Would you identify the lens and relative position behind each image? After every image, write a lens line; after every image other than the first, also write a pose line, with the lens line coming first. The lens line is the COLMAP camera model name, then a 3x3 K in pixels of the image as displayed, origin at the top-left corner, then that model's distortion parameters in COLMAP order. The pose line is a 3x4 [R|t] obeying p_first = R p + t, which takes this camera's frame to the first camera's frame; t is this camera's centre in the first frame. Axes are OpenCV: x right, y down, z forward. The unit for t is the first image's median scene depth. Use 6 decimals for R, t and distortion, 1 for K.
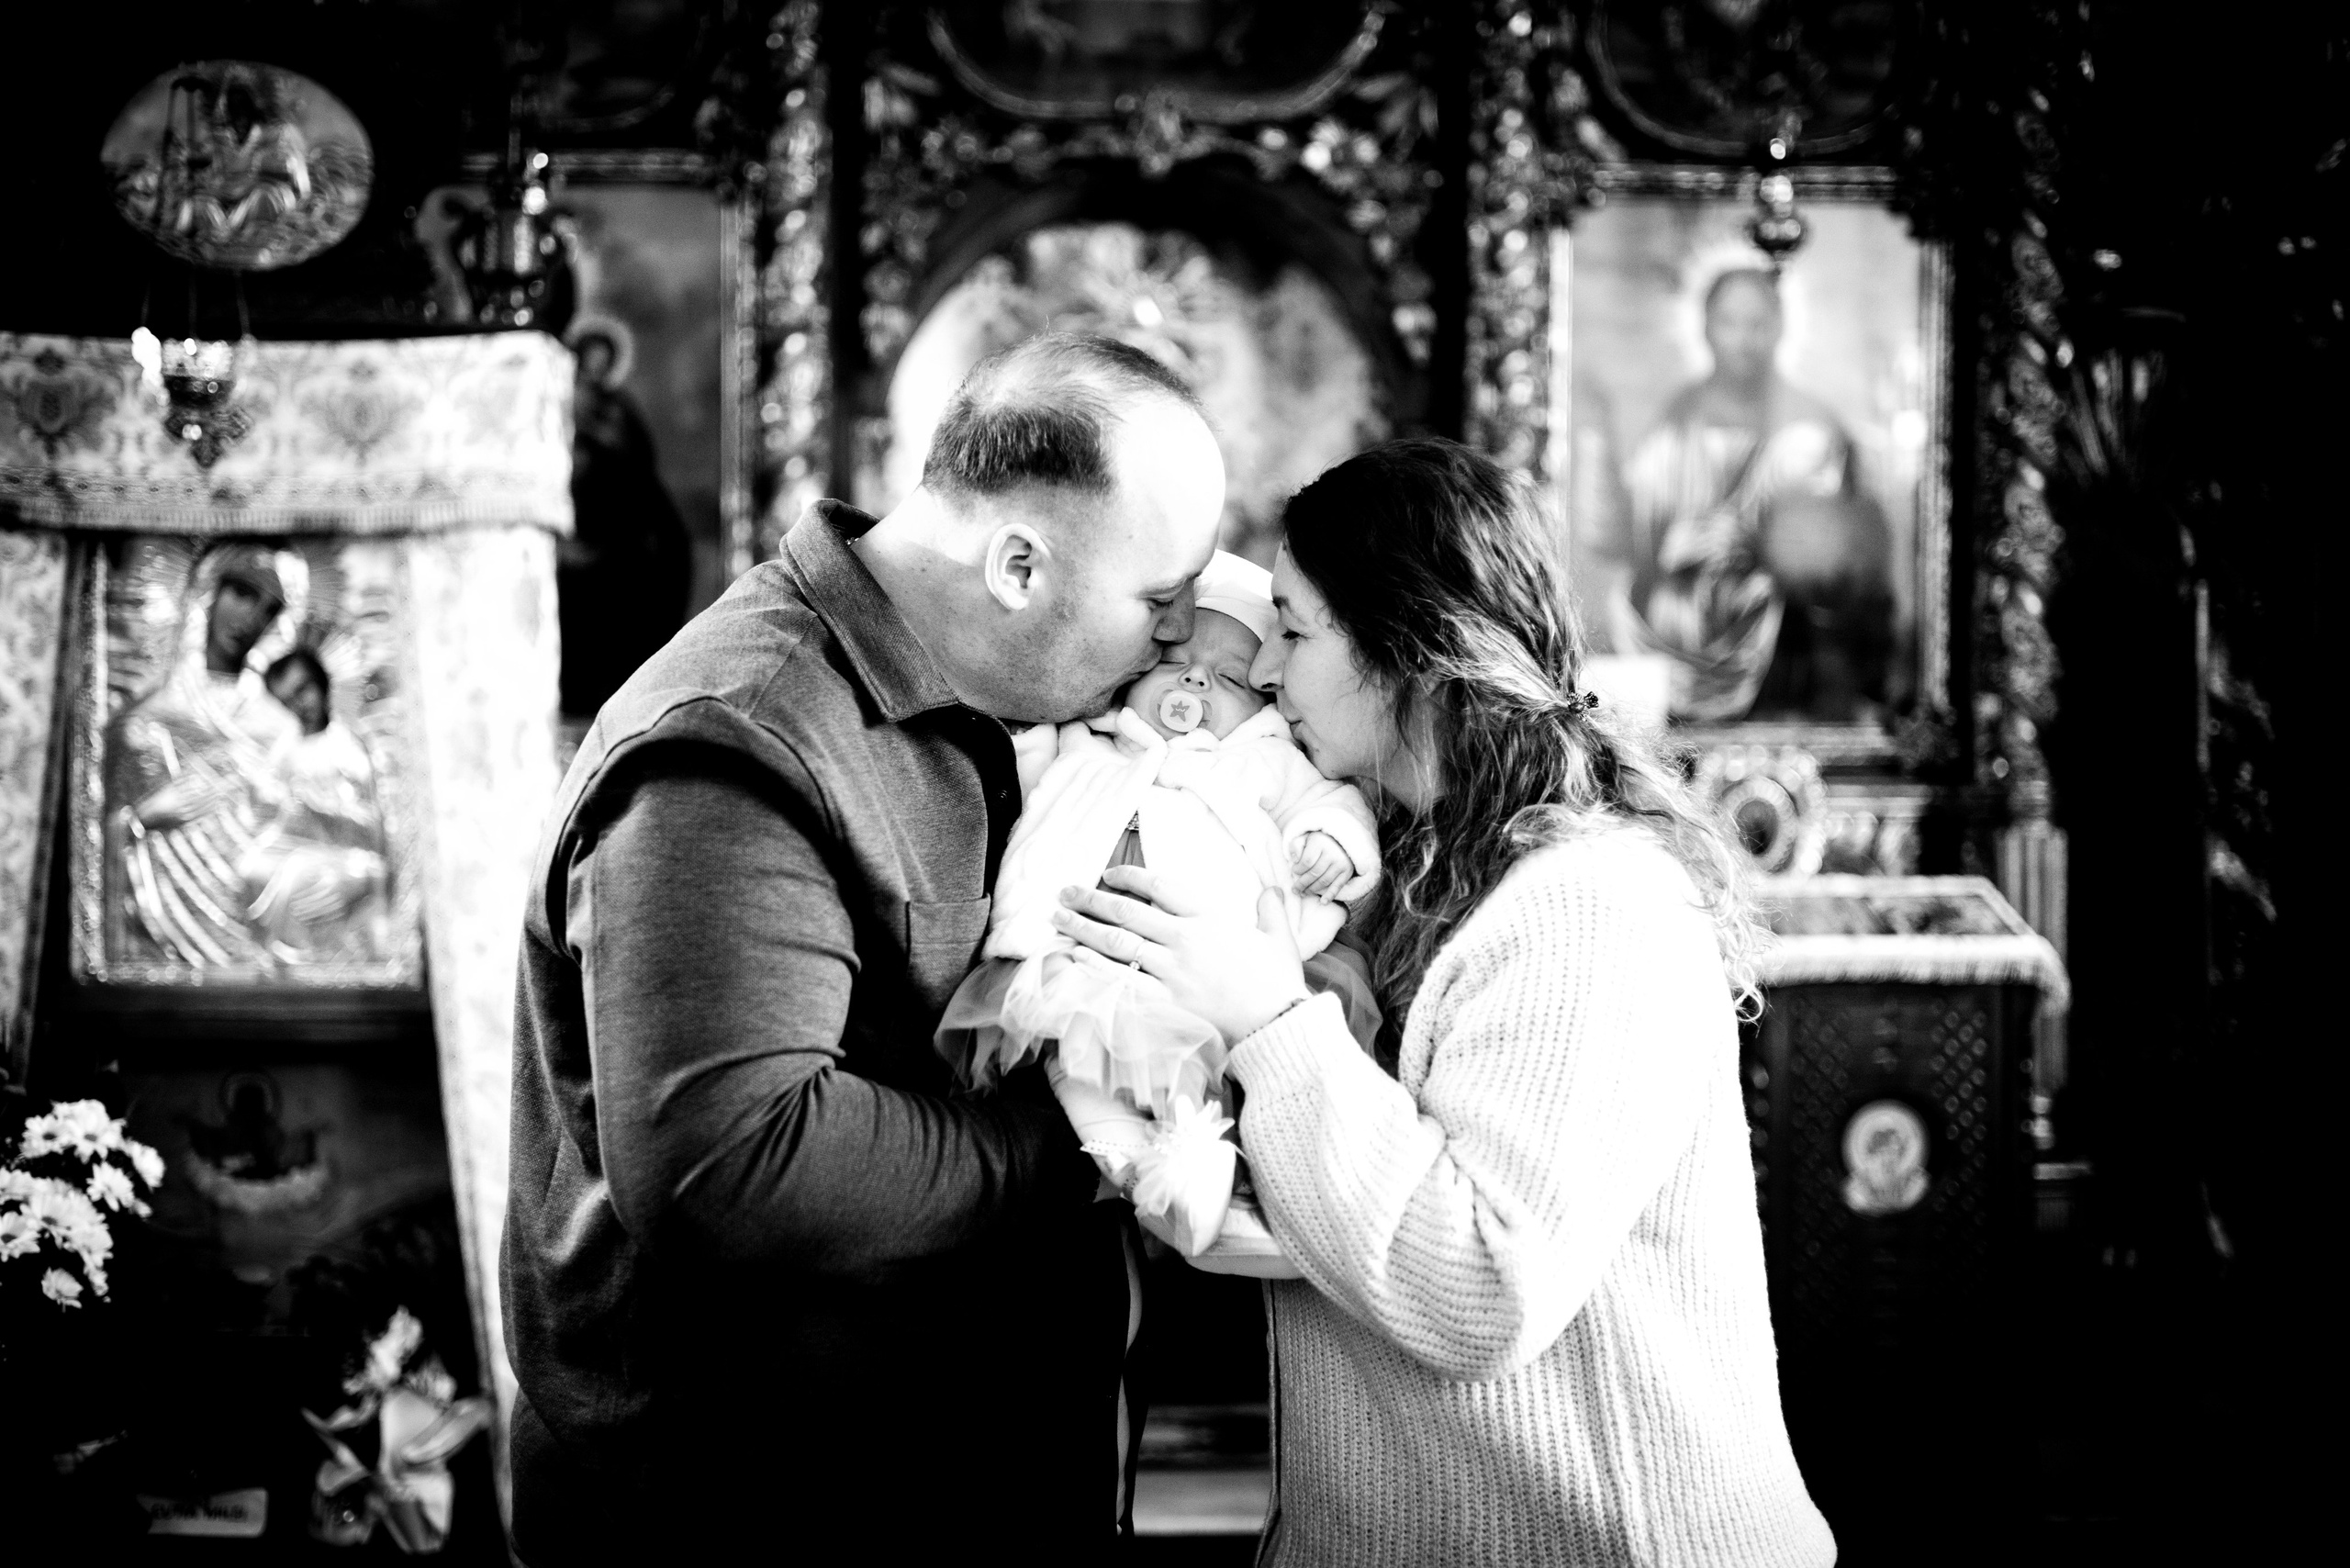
lens RADIAL K [[3306.7, 0, 1179.0], [0, 3306.7, 781.5], [0, 0, 1]] dist [0.007835, 0.051983]
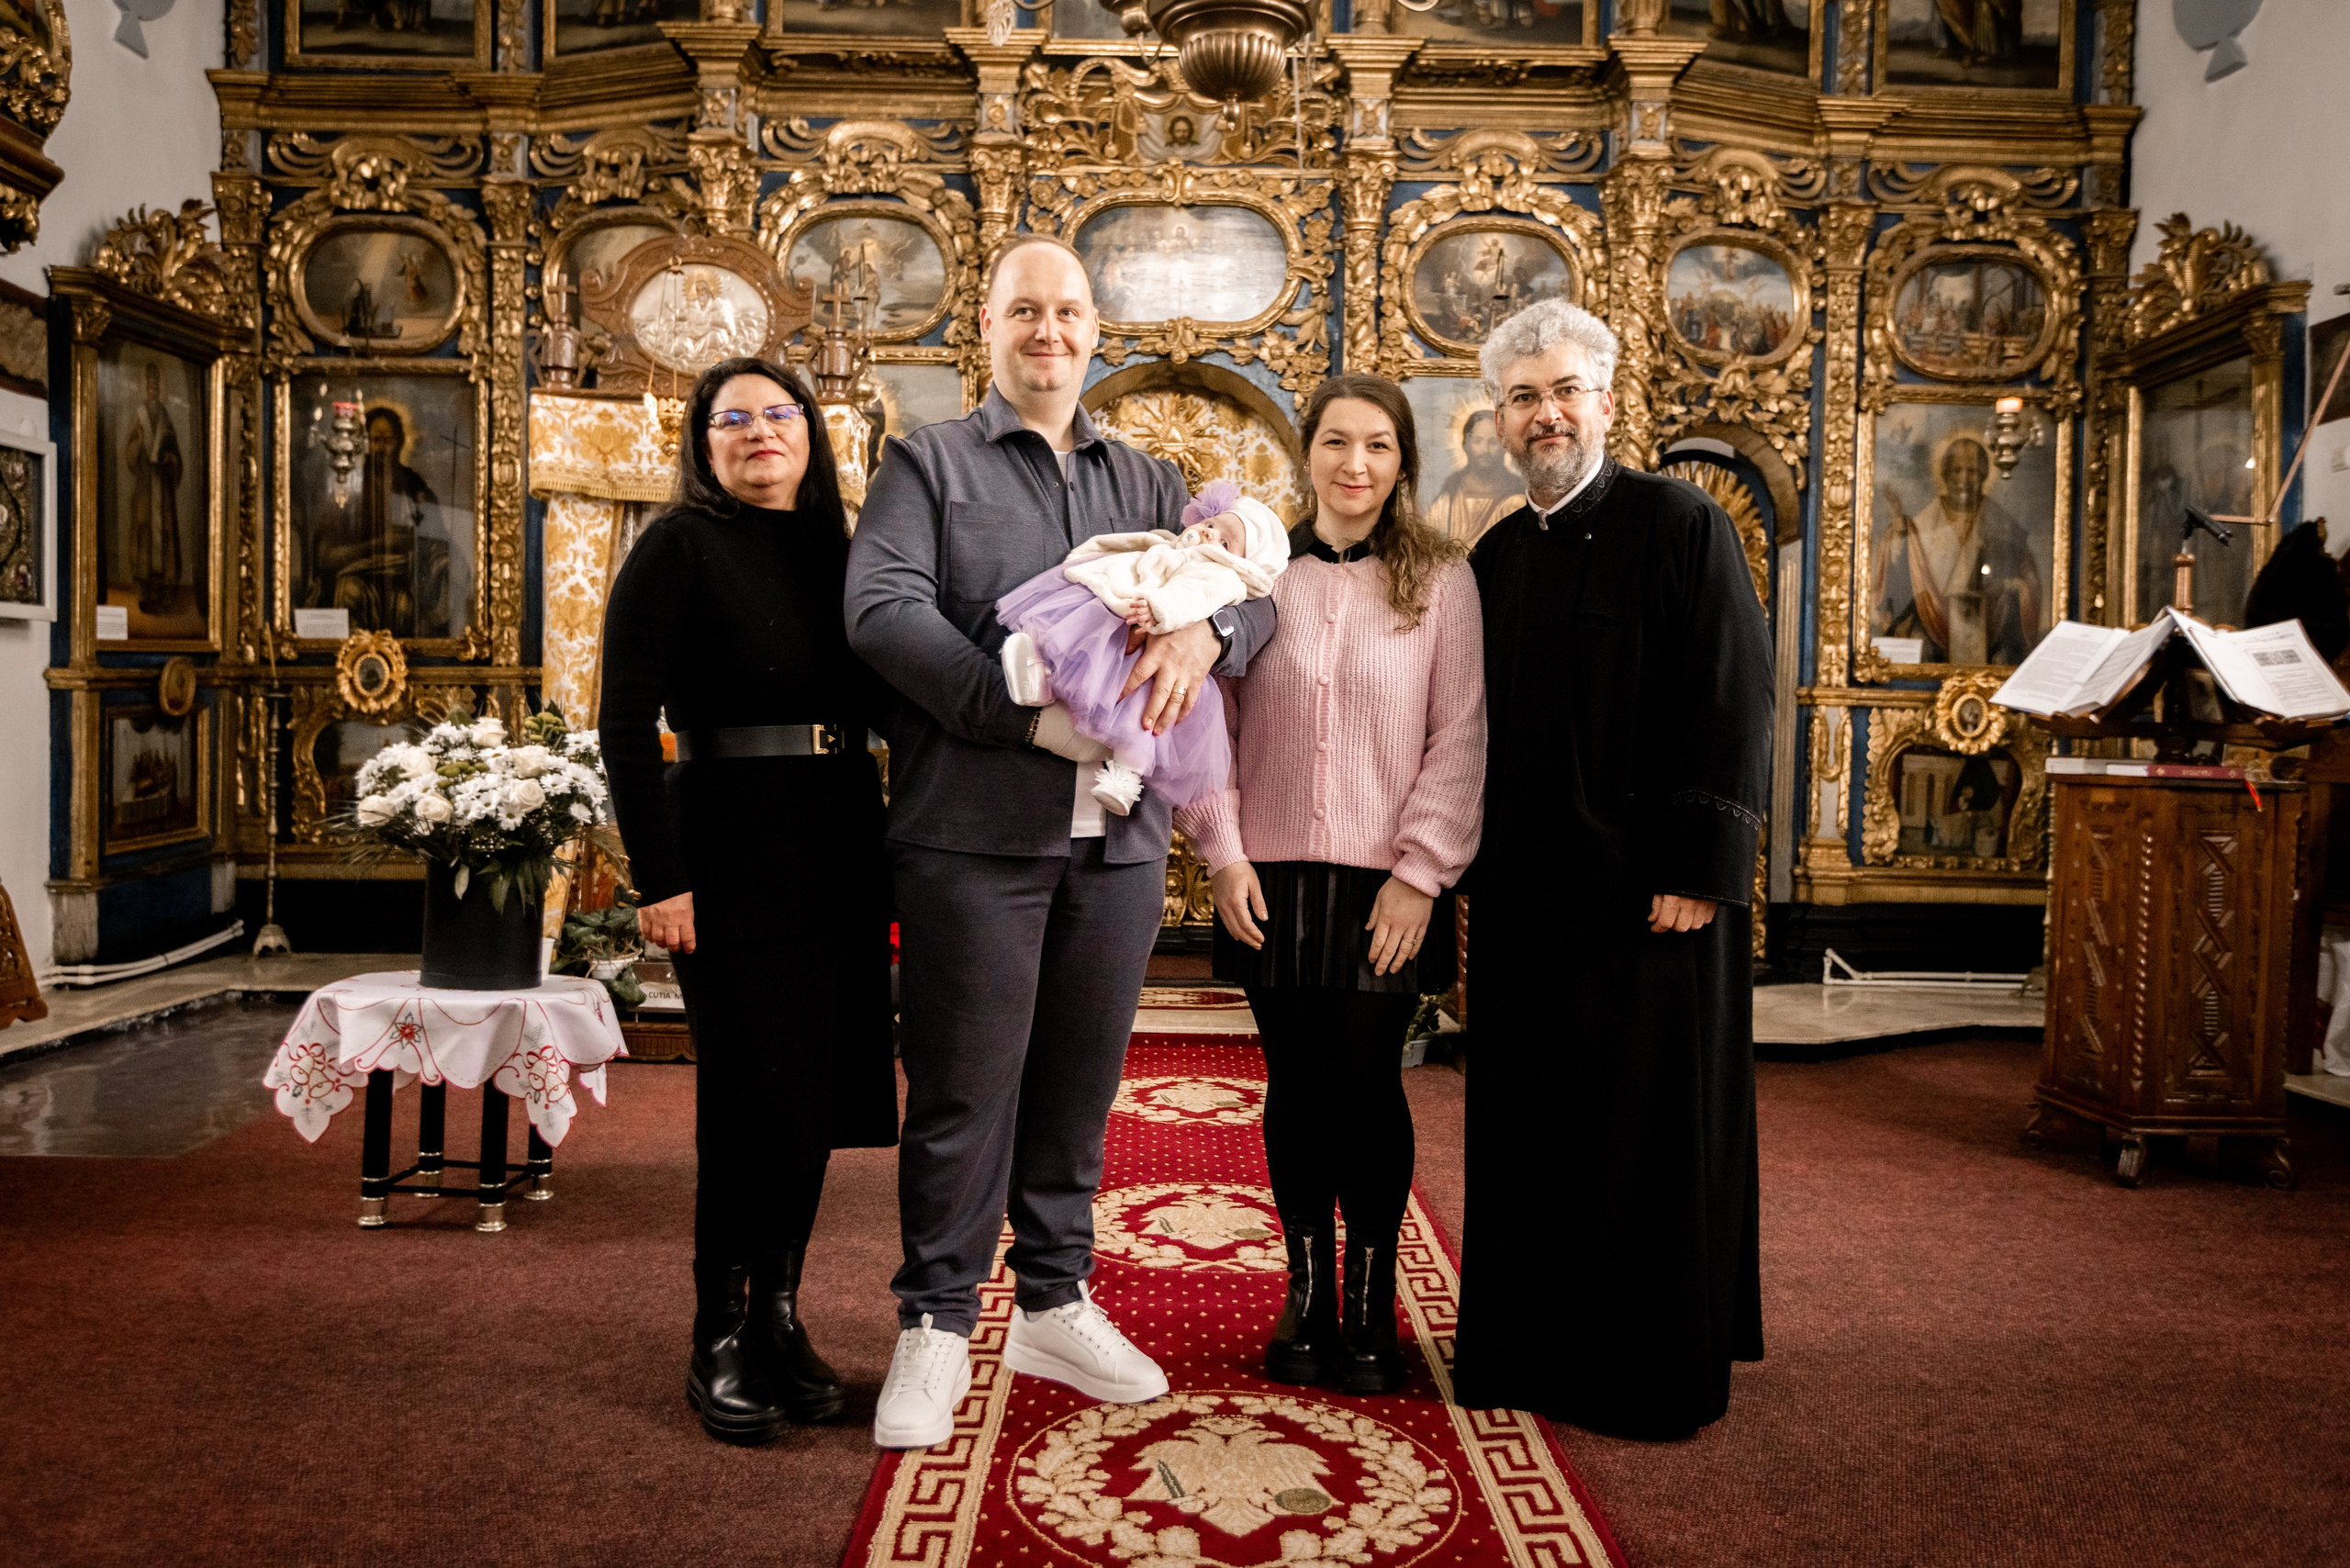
lens RADIAL K [[1745.3, 0, 1172.6], [0, 1745.3, 780.1], [0, 0, 1]] dist [0.012561, -0.016335]
pose [[0.999010, 0.014191, -0.042173, 0.045743], [-0.014301, 0.999895, -0.002302, 0.086575], [0.042136, 0.002903, 0.999108, -0.034302]]
